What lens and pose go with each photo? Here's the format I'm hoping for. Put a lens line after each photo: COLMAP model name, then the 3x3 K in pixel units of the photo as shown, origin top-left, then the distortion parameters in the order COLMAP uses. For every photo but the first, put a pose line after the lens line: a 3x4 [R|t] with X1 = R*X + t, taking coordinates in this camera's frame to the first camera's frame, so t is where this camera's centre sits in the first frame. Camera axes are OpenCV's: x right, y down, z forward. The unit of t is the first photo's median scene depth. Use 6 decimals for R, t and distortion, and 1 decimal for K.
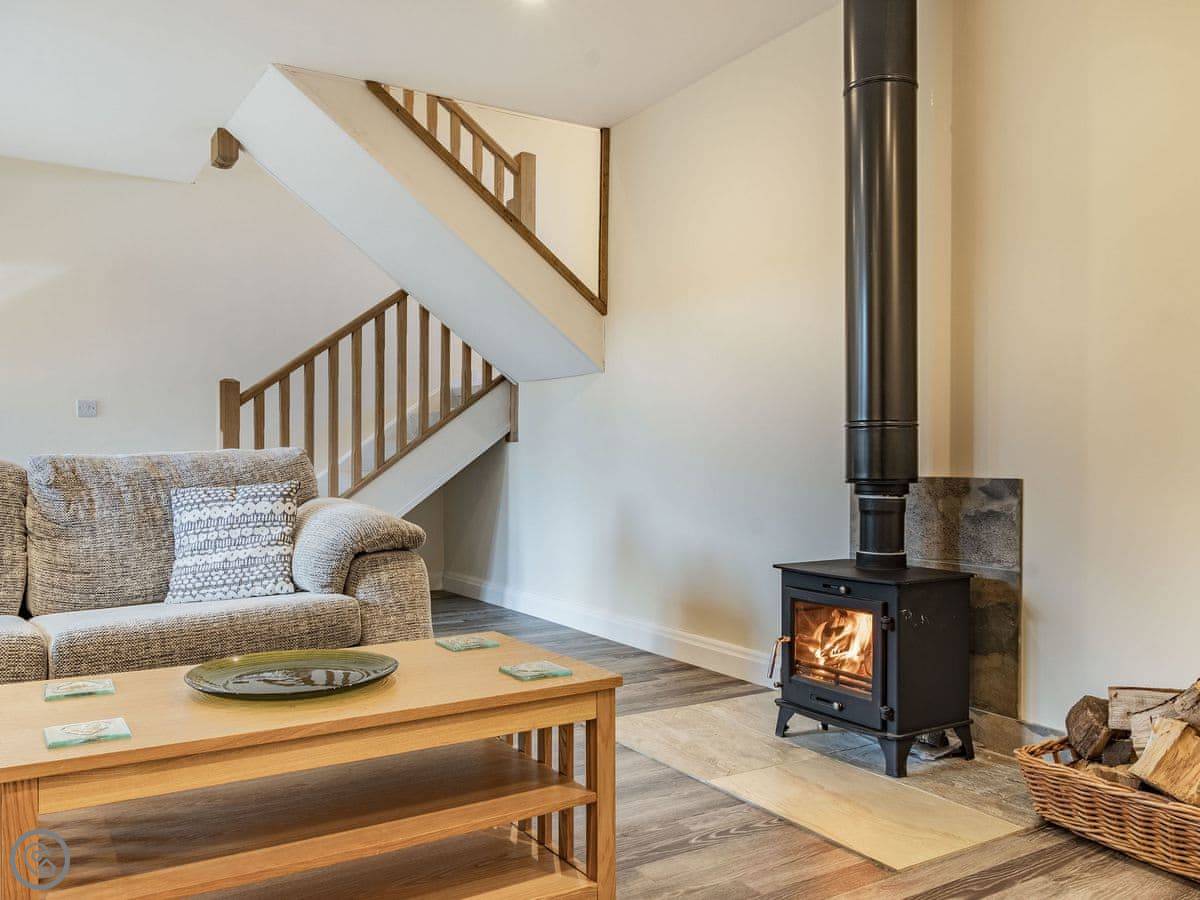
lens RADIAL K [[959.4, 0, 598.4], [0, 959.4, 463.4], [0, 0, 1]] dist [0.002259, -0.007556]
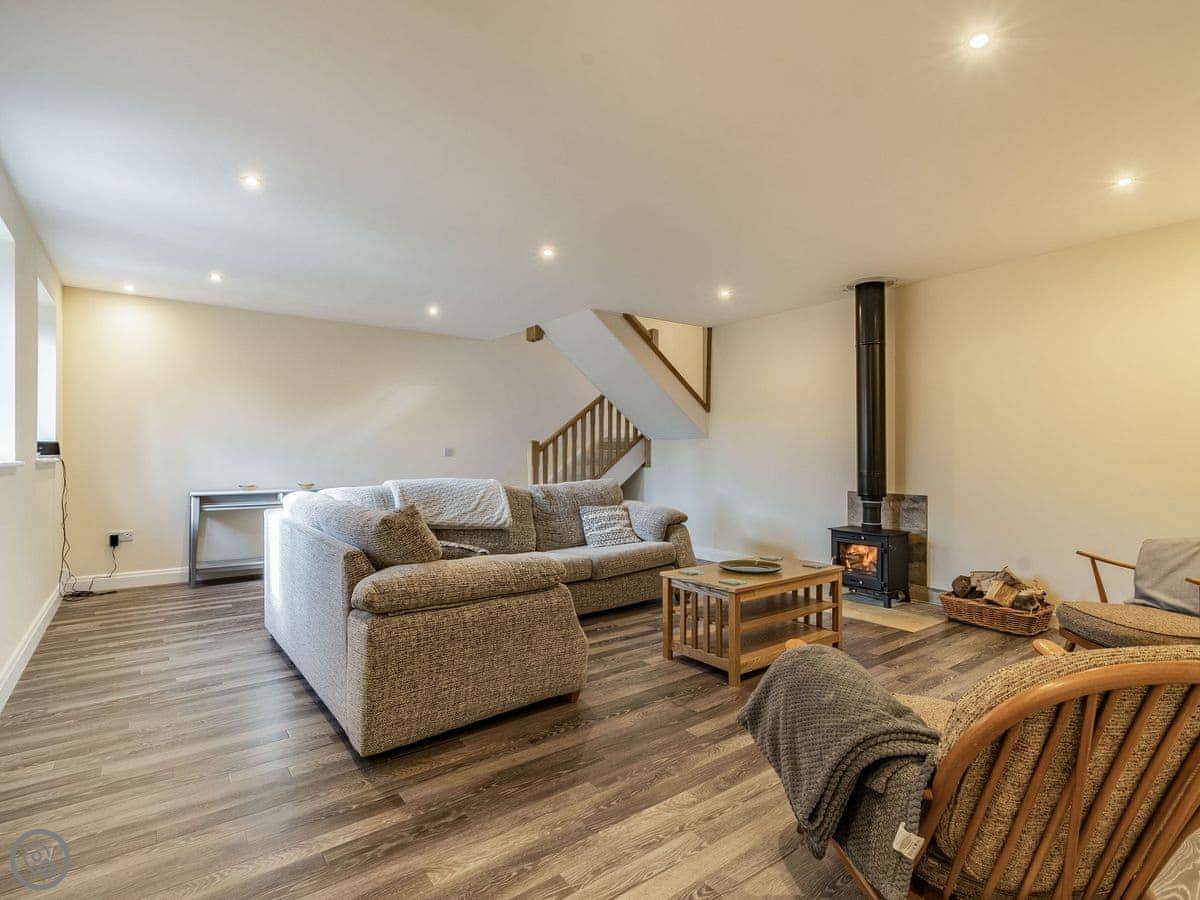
lens RADIAL K [[614.0, 0, 592.5], [0, 614.0, 441.9], [0, 0, 1]] dist [-0.002344, 0.000665]
pose [[0.997097, 0.001612, 0.076128, -0.578620], [-0.000041, 0.999787, -0.020632, -0.092113], [-0.076145, 0.020569, 0.996885, -0.589867]]
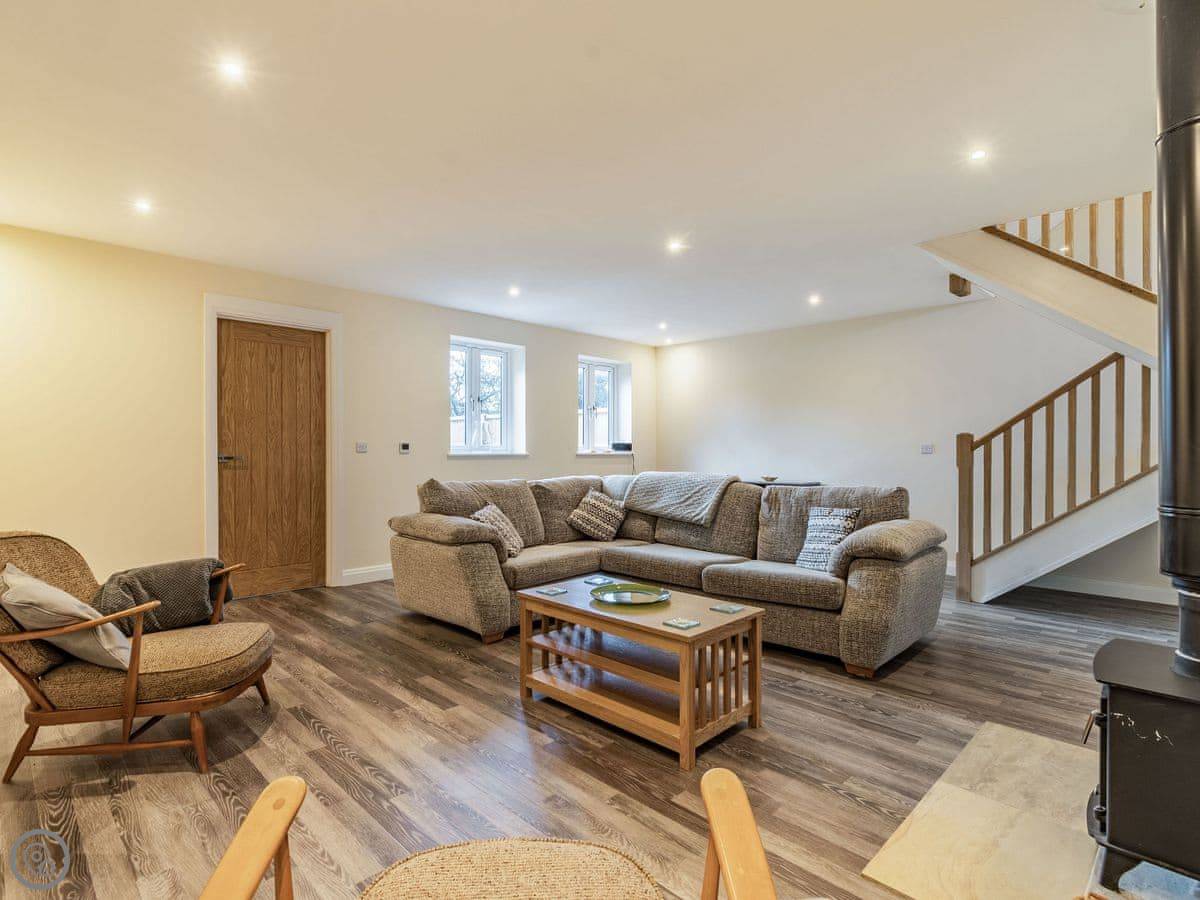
lens RADIAL K [[614.0, 0, 592.7], [0, 614.0, 446.8], [0, 0, 1]] dist [-0.002344, 0.000665]
pose [[0.204710, -0.004296, -0.978813, 0.730535], [-0.004244, 0.999977, -0.005276, -0.093387], [0.978814, 0.005234, 0.204687, 0.344996]]
